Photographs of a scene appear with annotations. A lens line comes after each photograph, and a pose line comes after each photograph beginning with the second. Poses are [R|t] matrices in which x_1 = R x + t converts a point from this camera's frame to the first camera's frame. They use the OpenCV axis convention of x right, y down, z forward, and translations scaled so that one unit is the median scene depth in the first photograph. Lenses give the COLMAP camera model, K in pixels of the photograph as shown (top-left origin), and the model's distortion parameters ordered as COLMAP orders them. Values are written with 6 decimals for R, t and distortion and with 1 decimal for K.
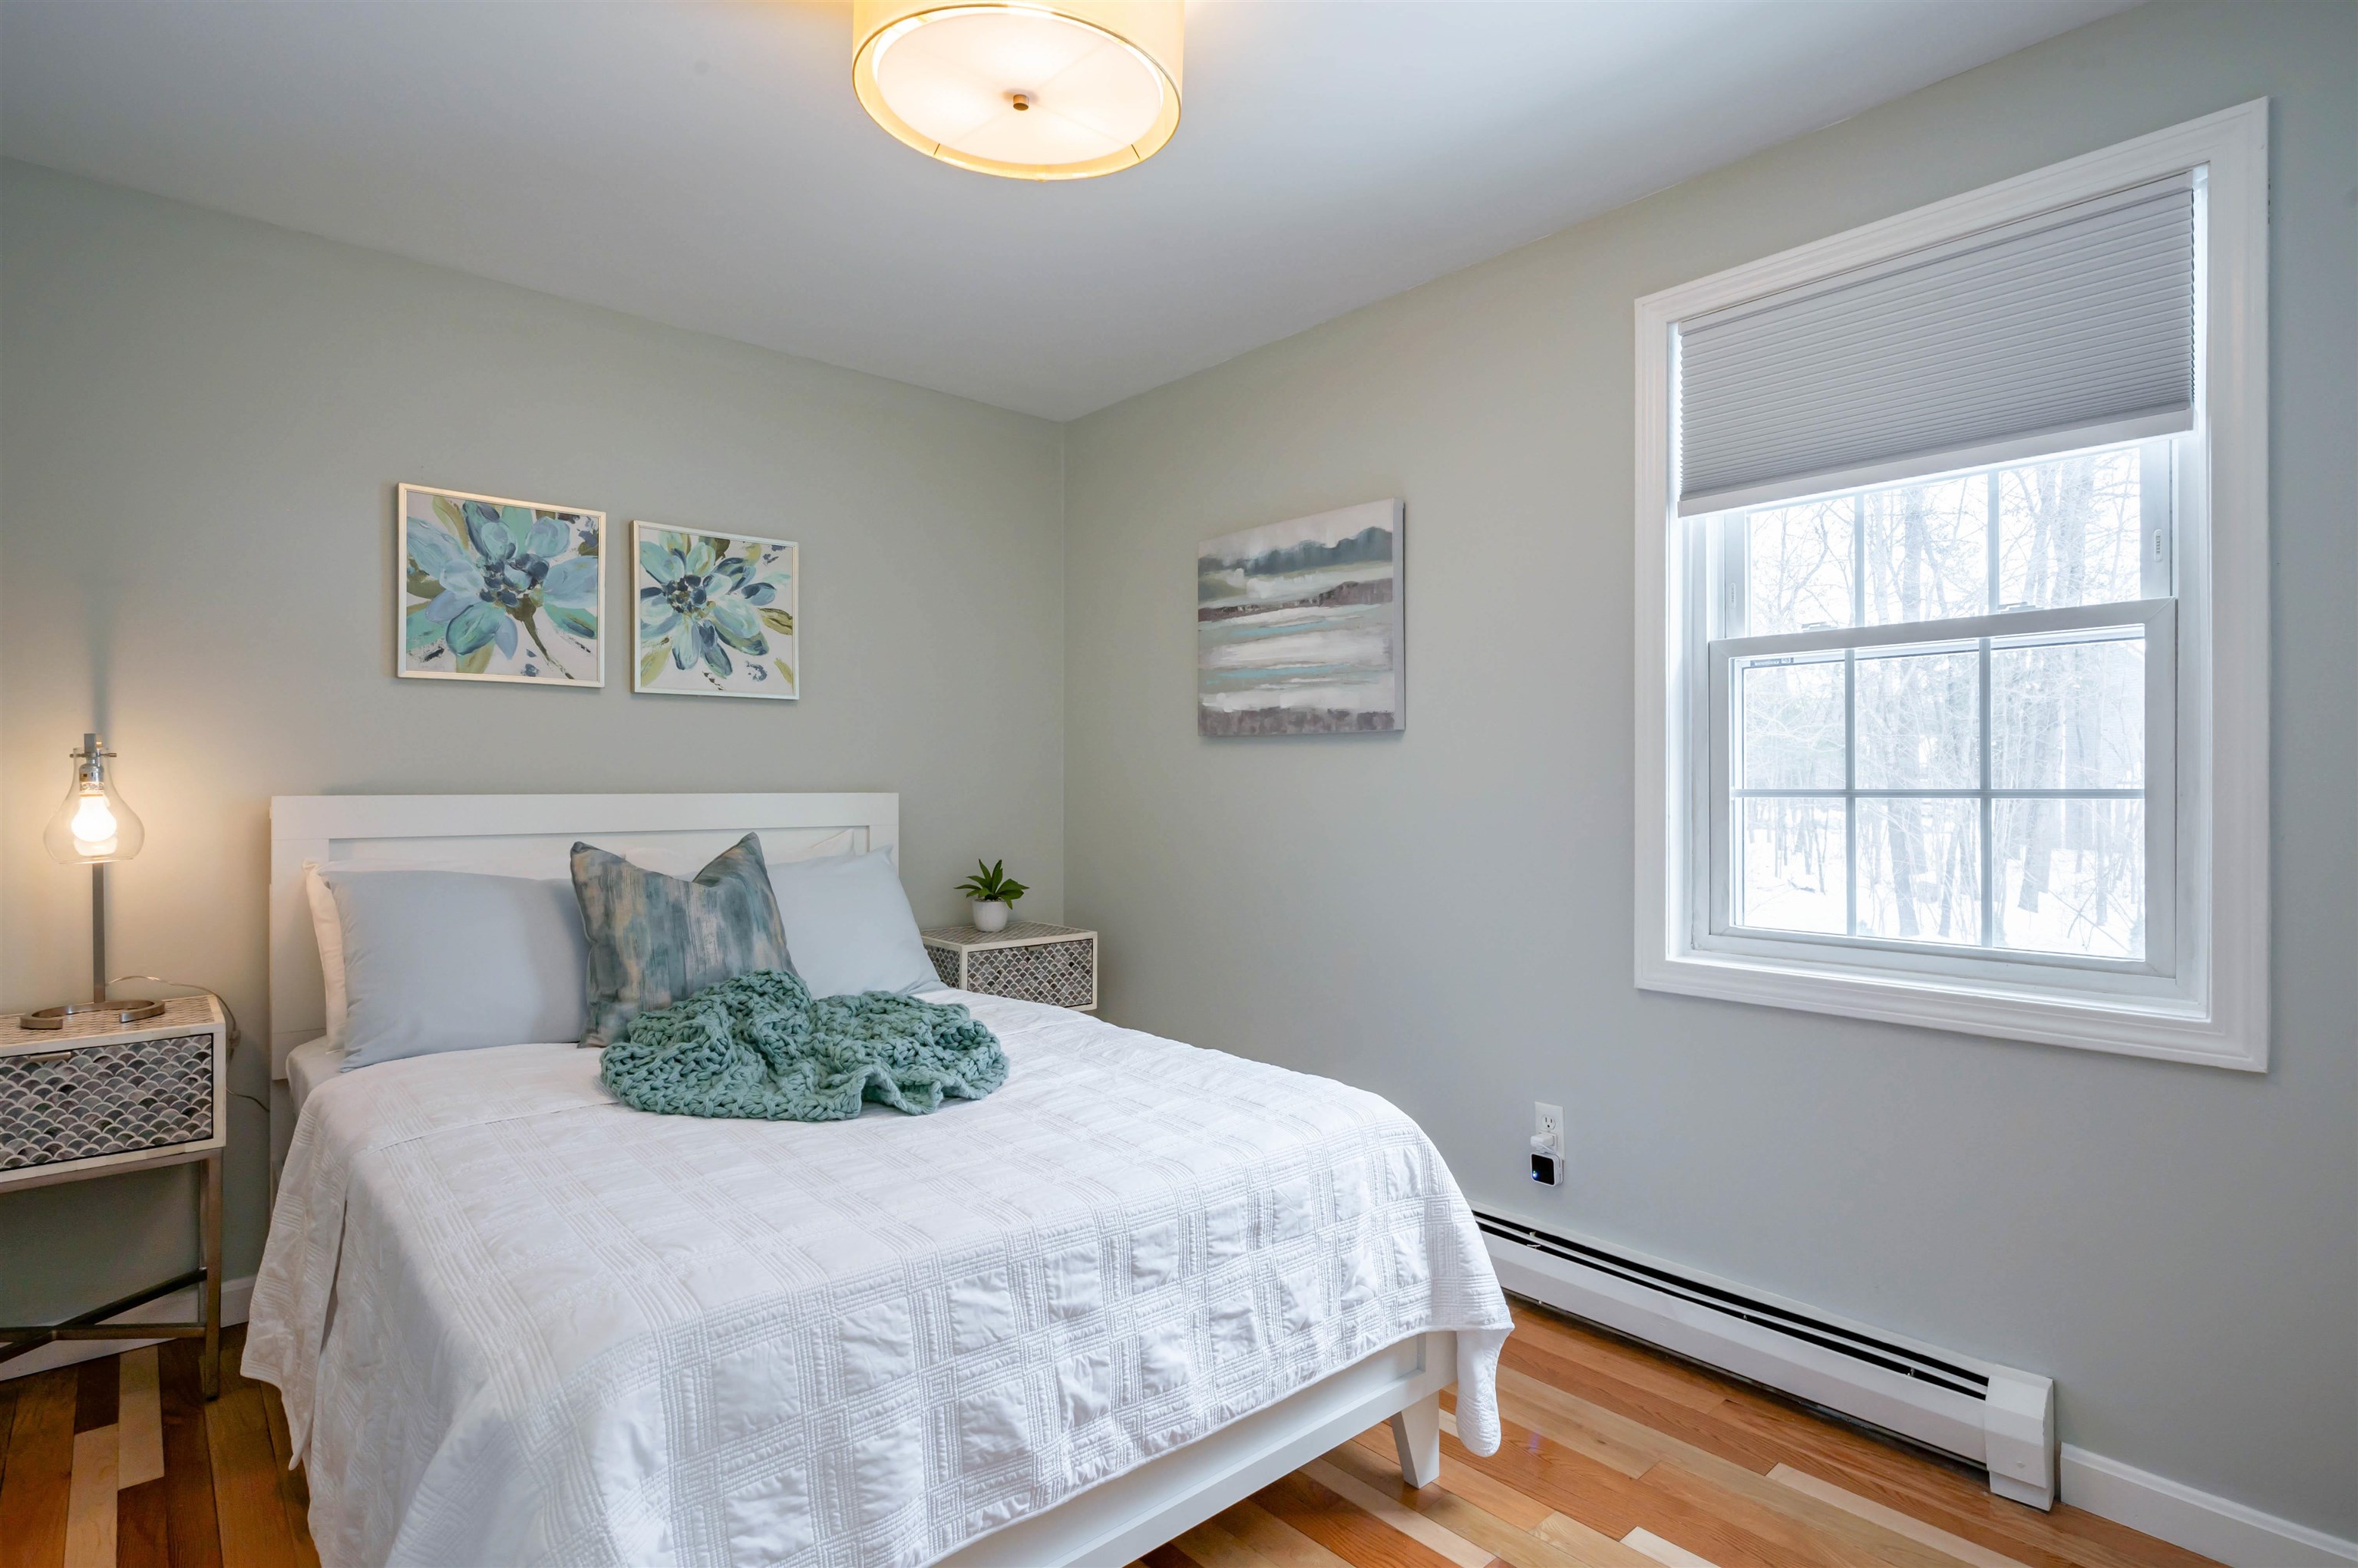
lens RADIAL K [[1188.0, 0, 1179.0], [0, 1188.0, 784.0], [0, 0, 1]] dist [-0.000193, -0.000130]
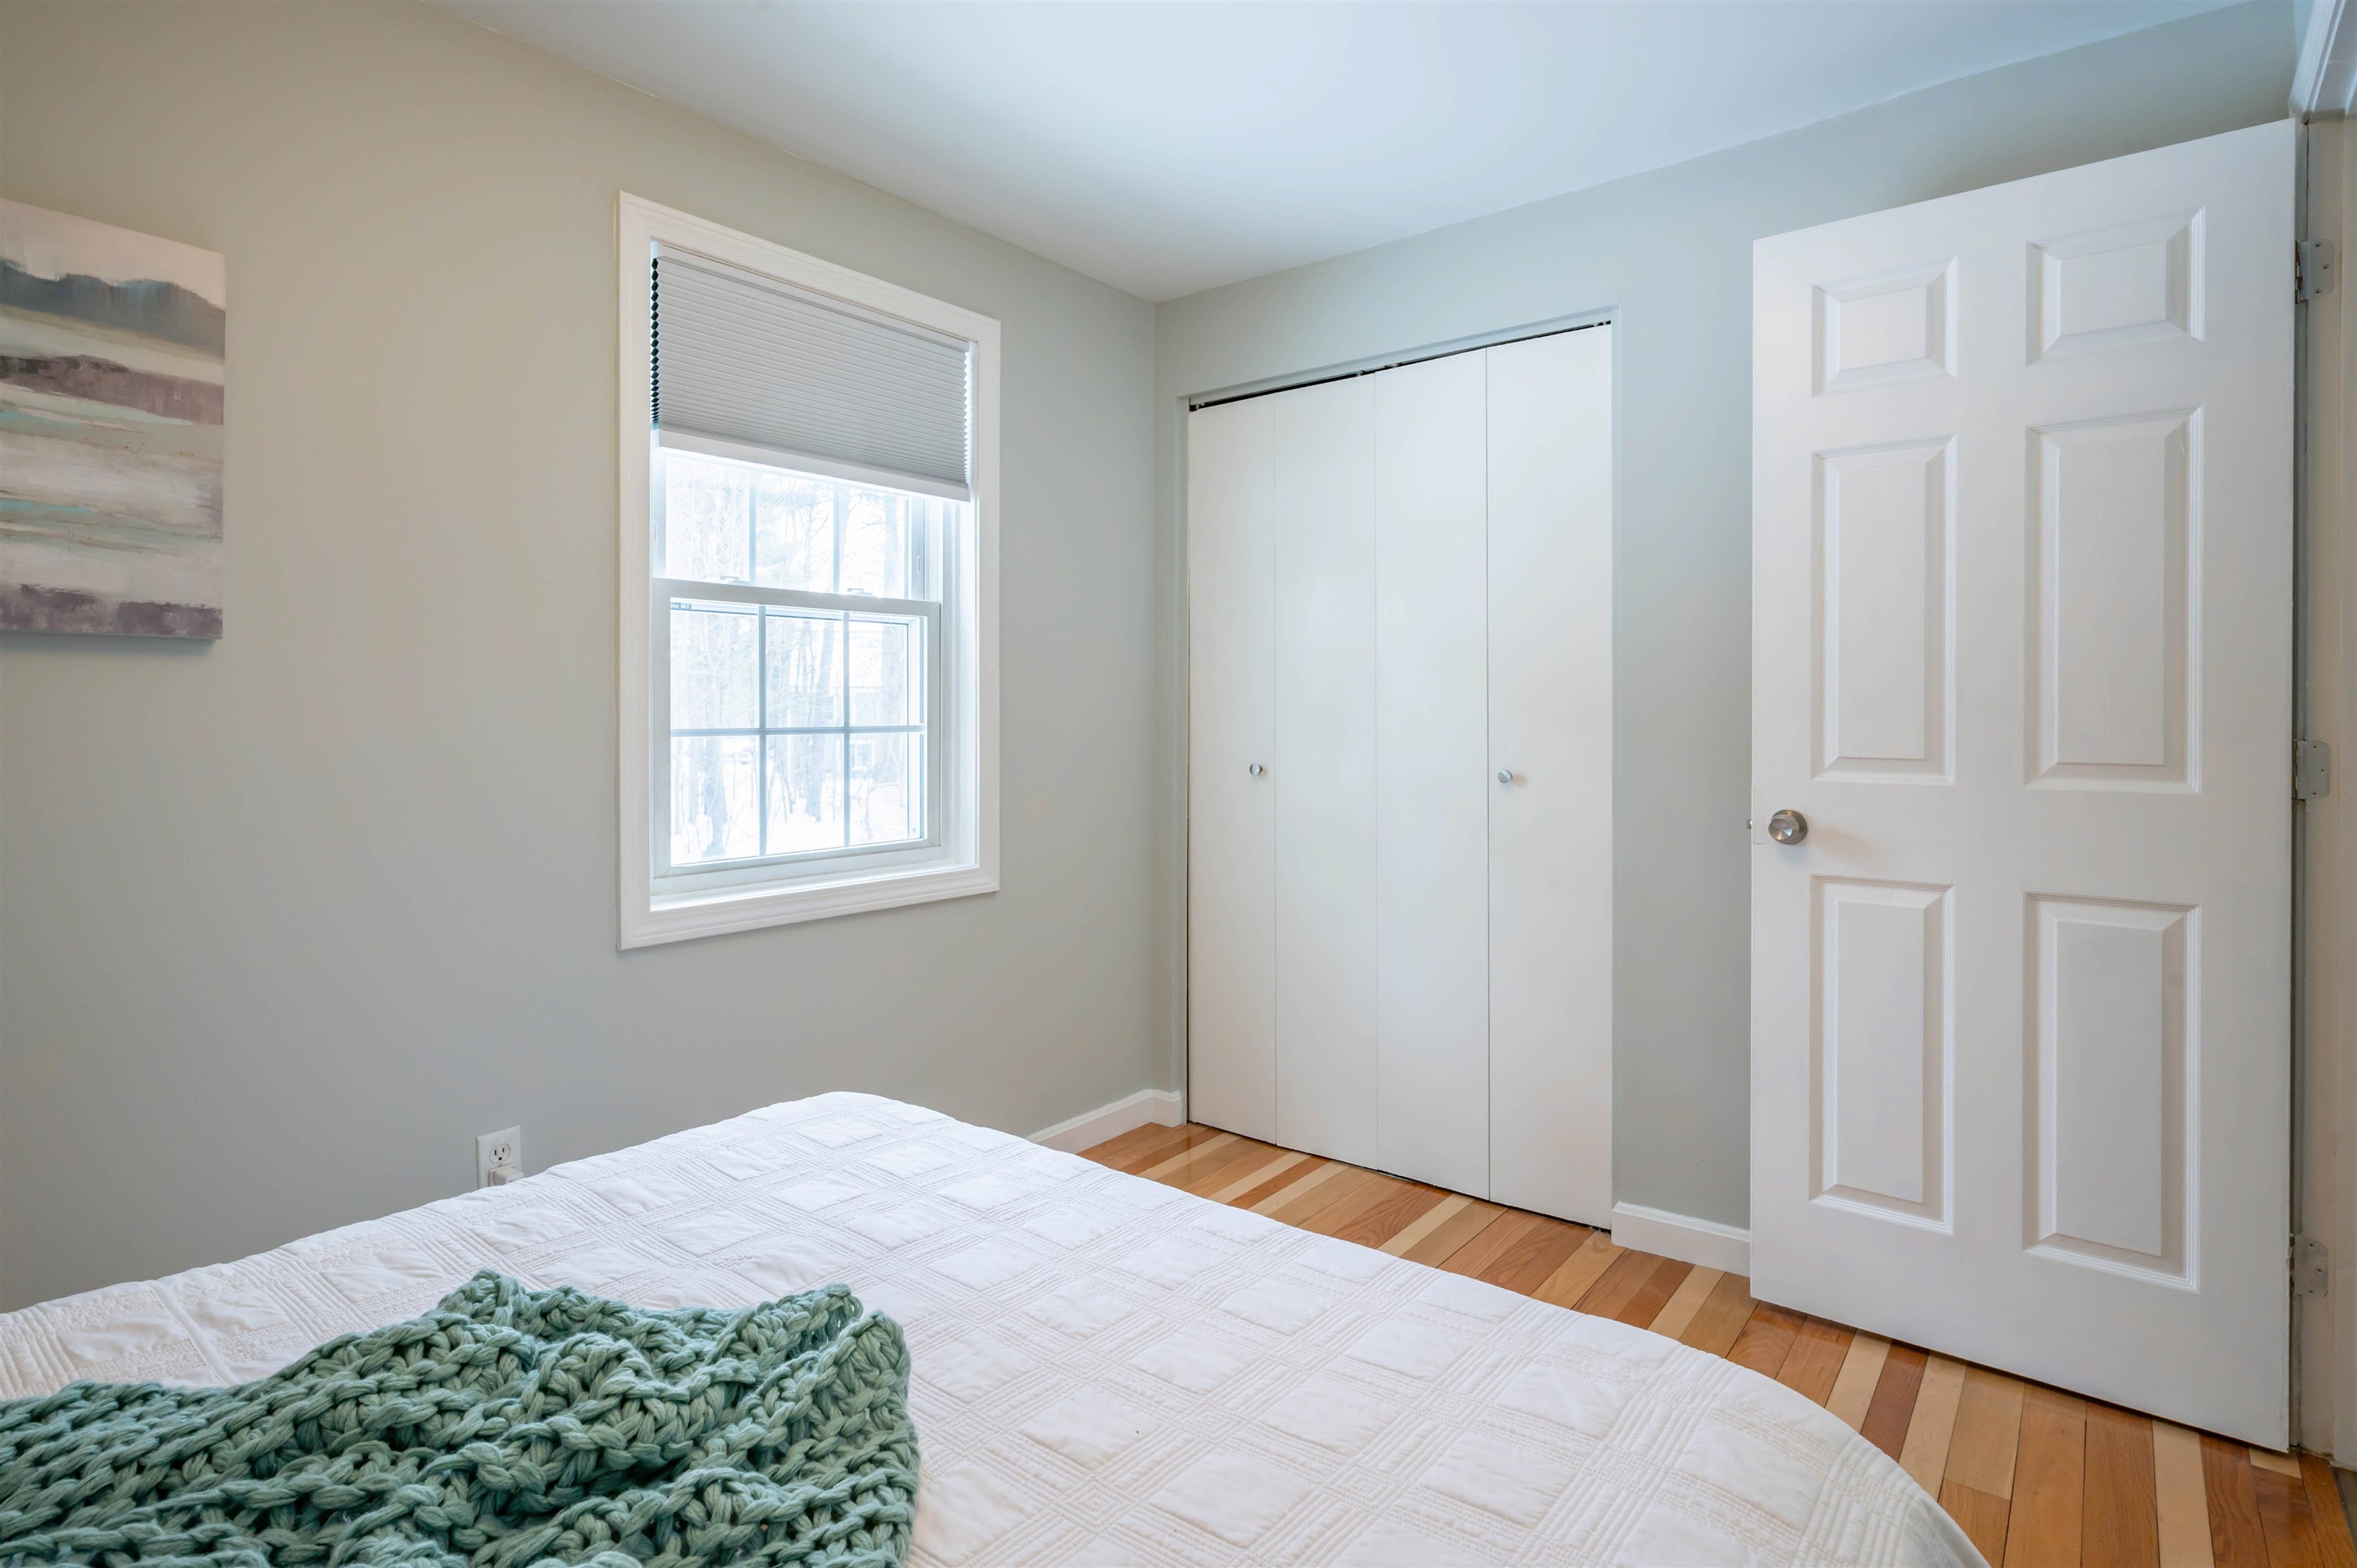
lens RADIAL K [[1150.3, 0, 1186.1], [0, 1150.3, 725.1], [0, 0, 1]] dist [0.000818, 0.000670]
pose [[-0.158887, -0.004799, 0.987285, -0.595058], [0.009382, 0.999936, 0.006371, -0.001091], [-0.987252, 0.010275, -0.158832, 0.768876]]
